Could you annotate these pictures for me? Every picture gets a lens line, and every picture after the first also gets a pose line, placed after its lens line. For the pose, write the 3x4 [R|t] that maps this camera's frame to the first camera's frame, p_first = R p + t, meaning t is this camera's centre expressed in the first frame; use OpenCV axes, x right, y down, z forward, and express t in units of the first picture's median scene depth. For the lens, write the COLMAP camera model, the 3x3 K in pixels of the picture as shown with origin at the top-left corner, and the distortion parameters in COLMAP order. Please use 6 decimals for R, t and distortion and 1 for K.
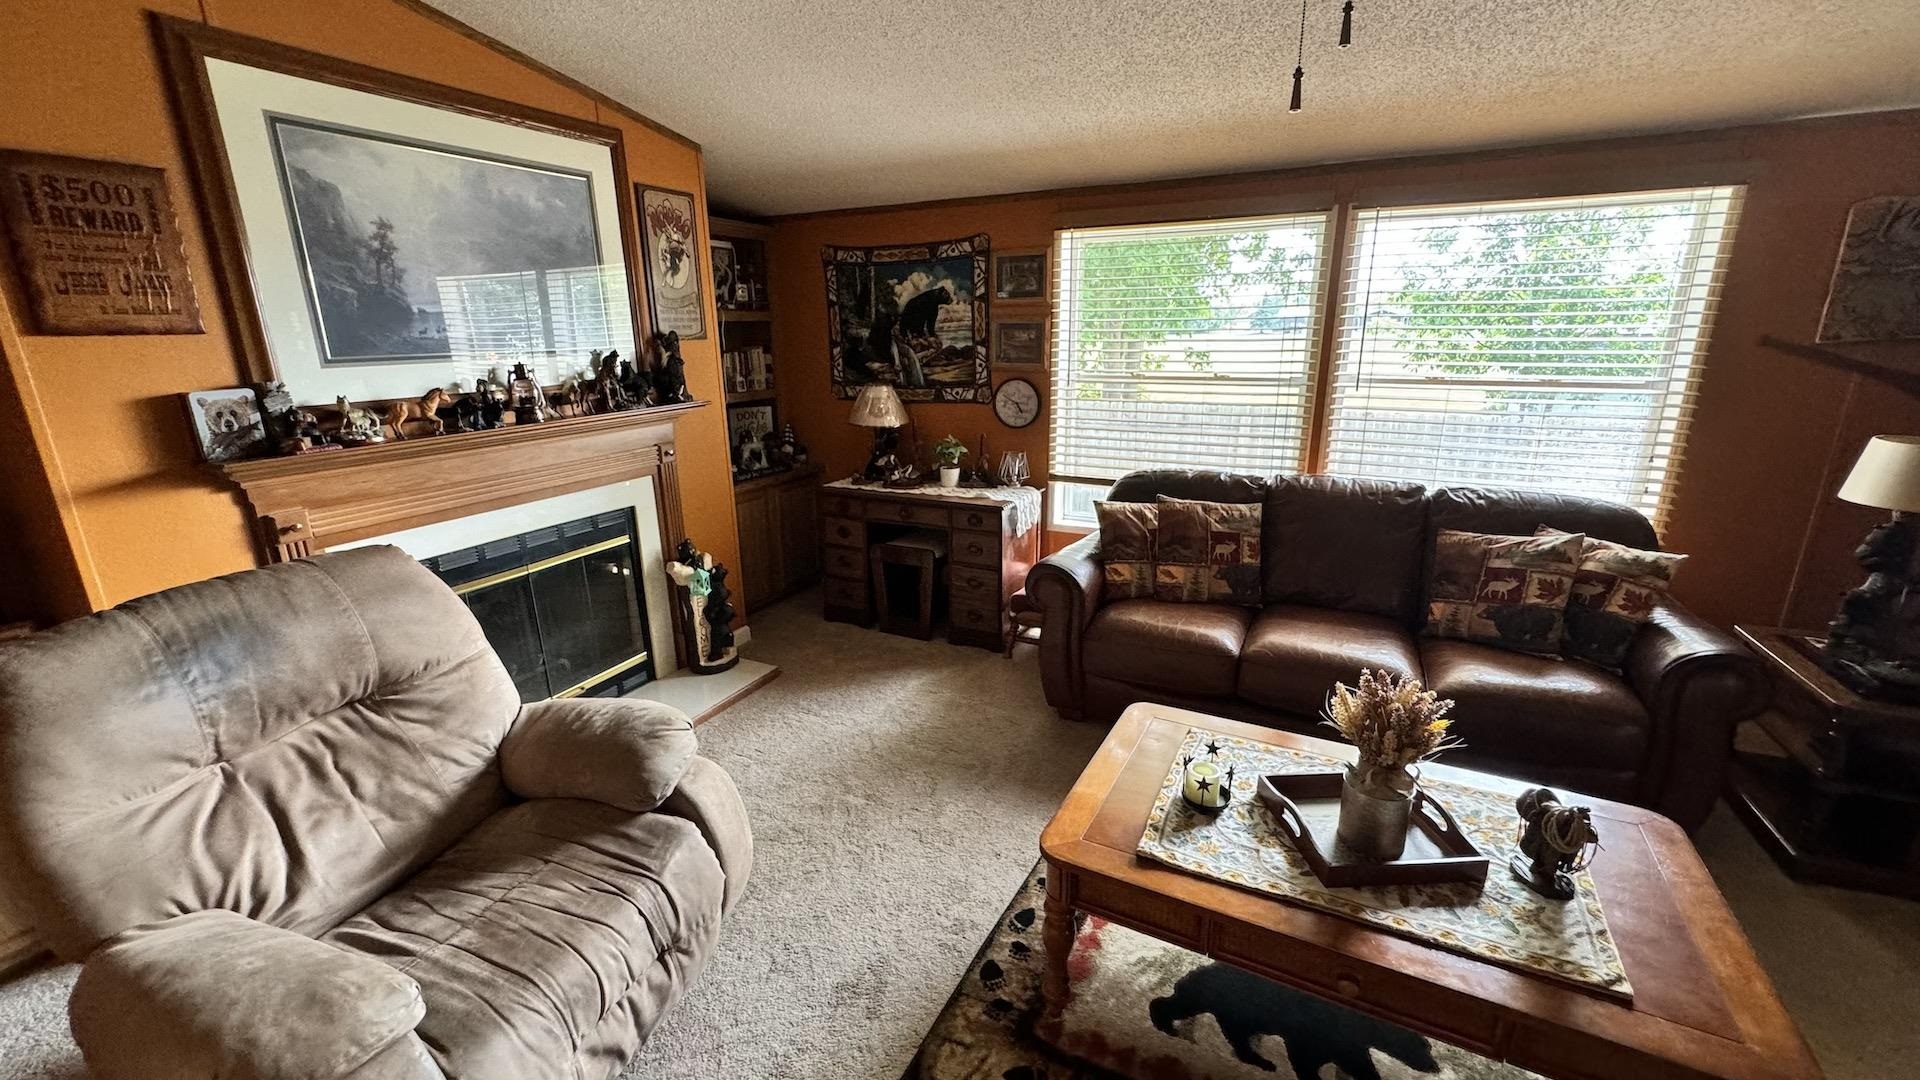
lens RADIAL K [[770.4, 0, 960.0], [0, 770.4, 540.0], [0, 0, 1]] dist [0.000185, 0.000002]
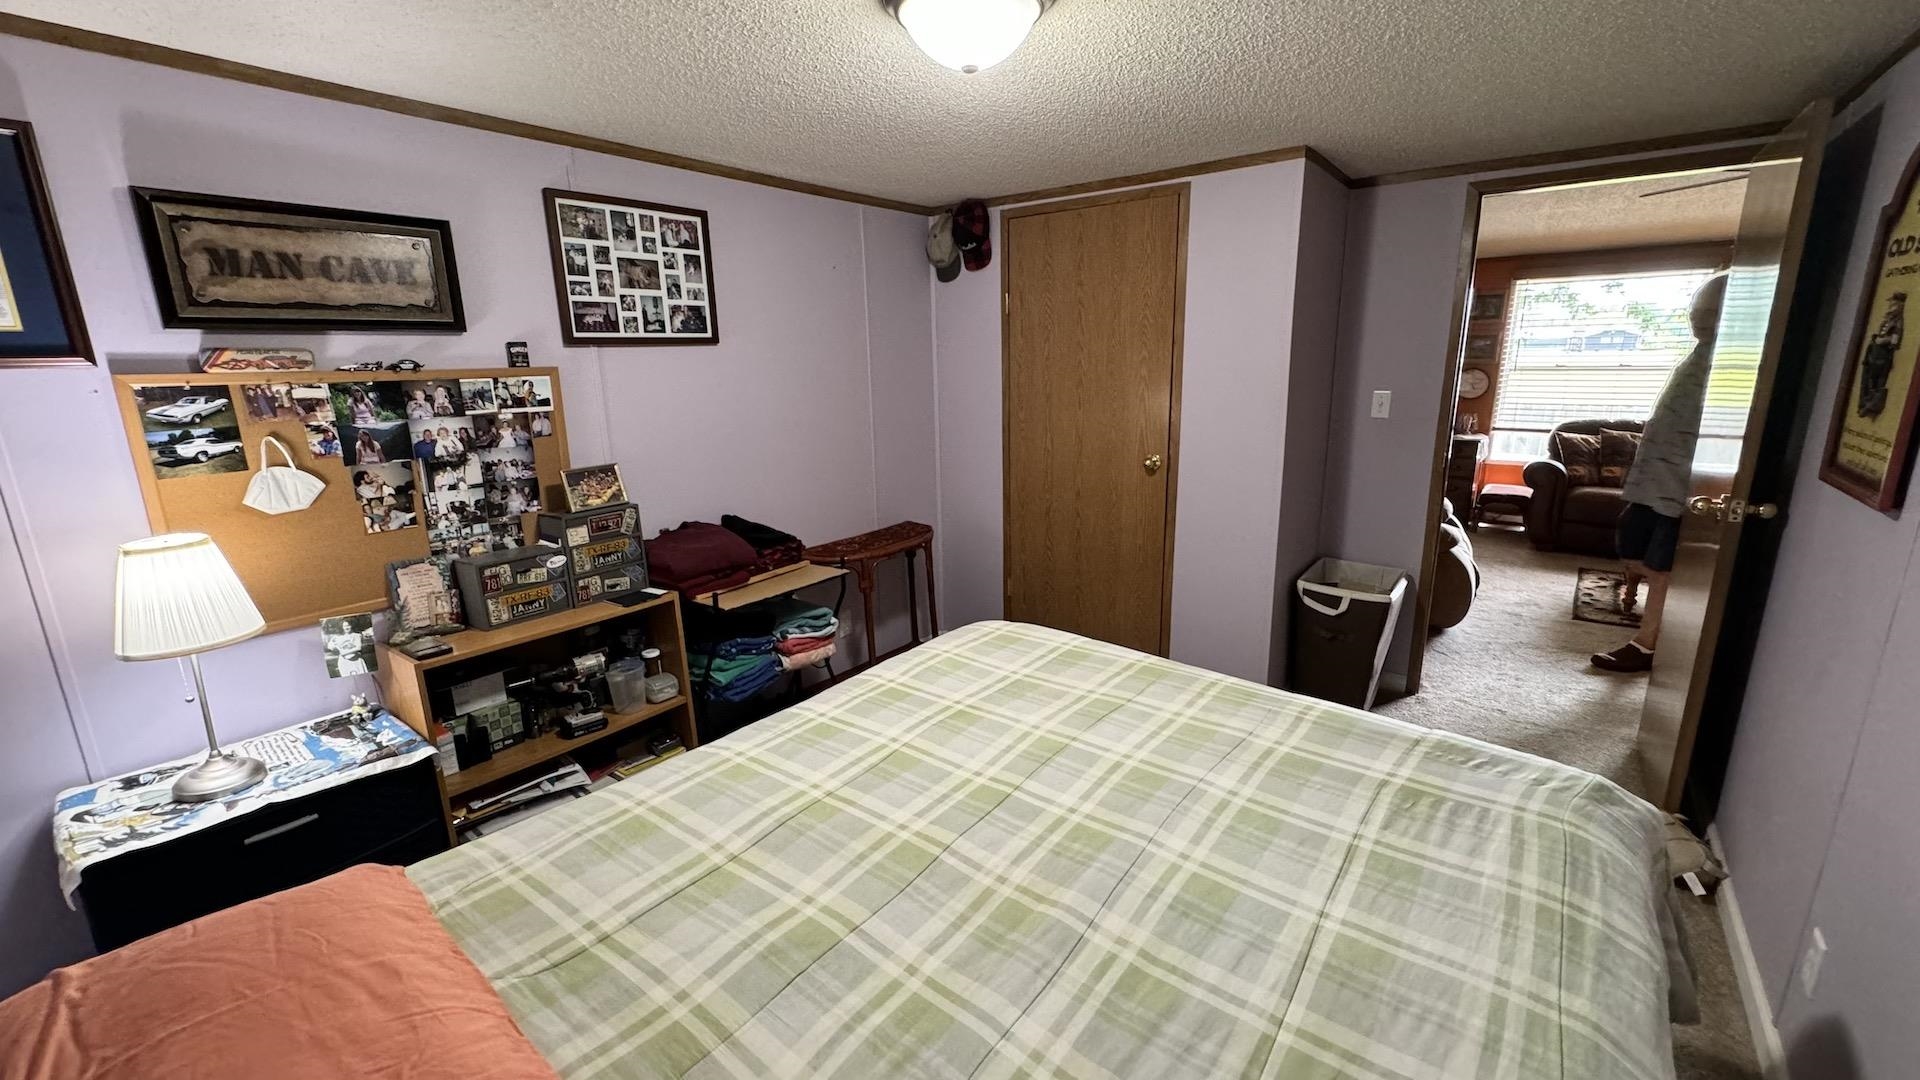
lens RADIAL K [[770.4, 0, 960.0], [0, 770.4, 540.0], [0, 0, 1]] dist [0.000185, 0.000002]
pose [[0.980077, 0.037540, -0.195036, -0.840524], [-0.044109, 0.998593, -0.029443, 0.317236], [0.193656, 0.037459, 0.980354, -1.022988]]
